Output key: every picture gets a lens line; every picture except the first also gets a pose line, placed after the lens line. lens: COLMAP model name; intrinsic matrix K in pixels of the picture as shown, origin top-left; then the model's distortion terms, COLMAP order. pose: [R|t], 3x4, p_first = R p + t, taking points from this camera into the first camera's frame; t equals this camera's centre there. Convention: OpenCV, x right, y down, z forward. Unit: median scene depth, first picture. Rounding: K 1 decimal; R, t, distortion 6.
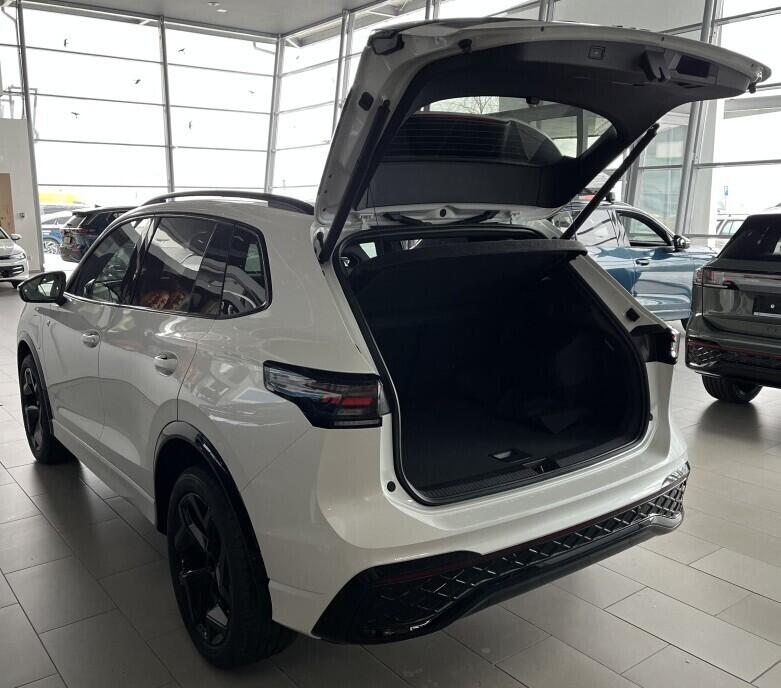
lens RADIAL K [[677.0, 0, 392.7], [0, 677.0, 347.2], [0, 0, 1]] dist [0.049222, -0.015707]
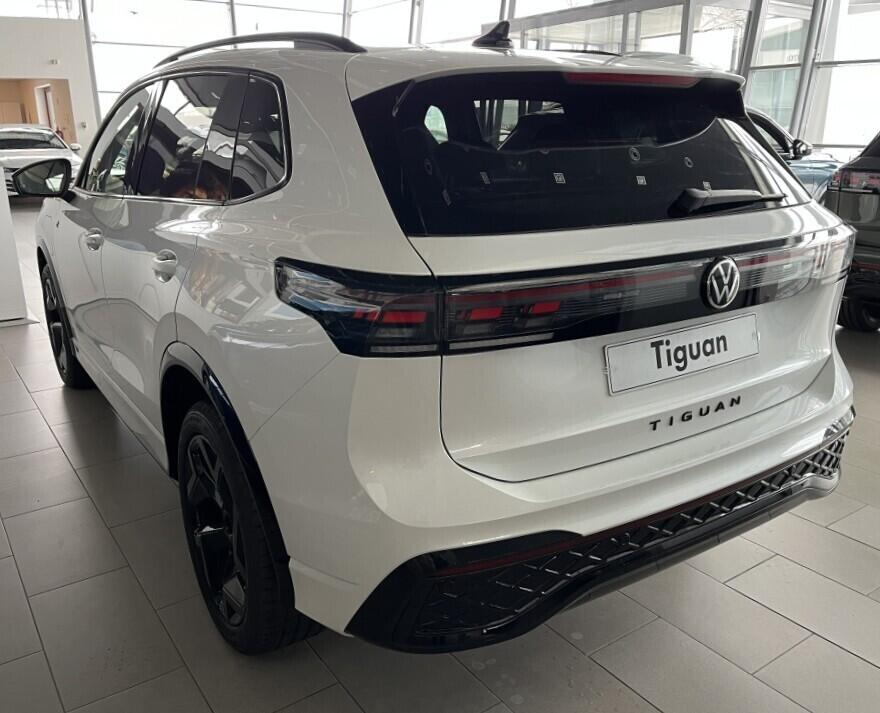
lens RADIAL K [[674.1, 0, 444.1], [0, 674.1, 352.0], [0, 0, 1]] dist [0.007702, 0.000652]
pose [[0.999069, 0.014798, -0.040517, 0.009698], [-0.009976, 0.993114, 0.116724, 0.027648], [0.041965, -0.116212, 0.992338, 0.255714]]
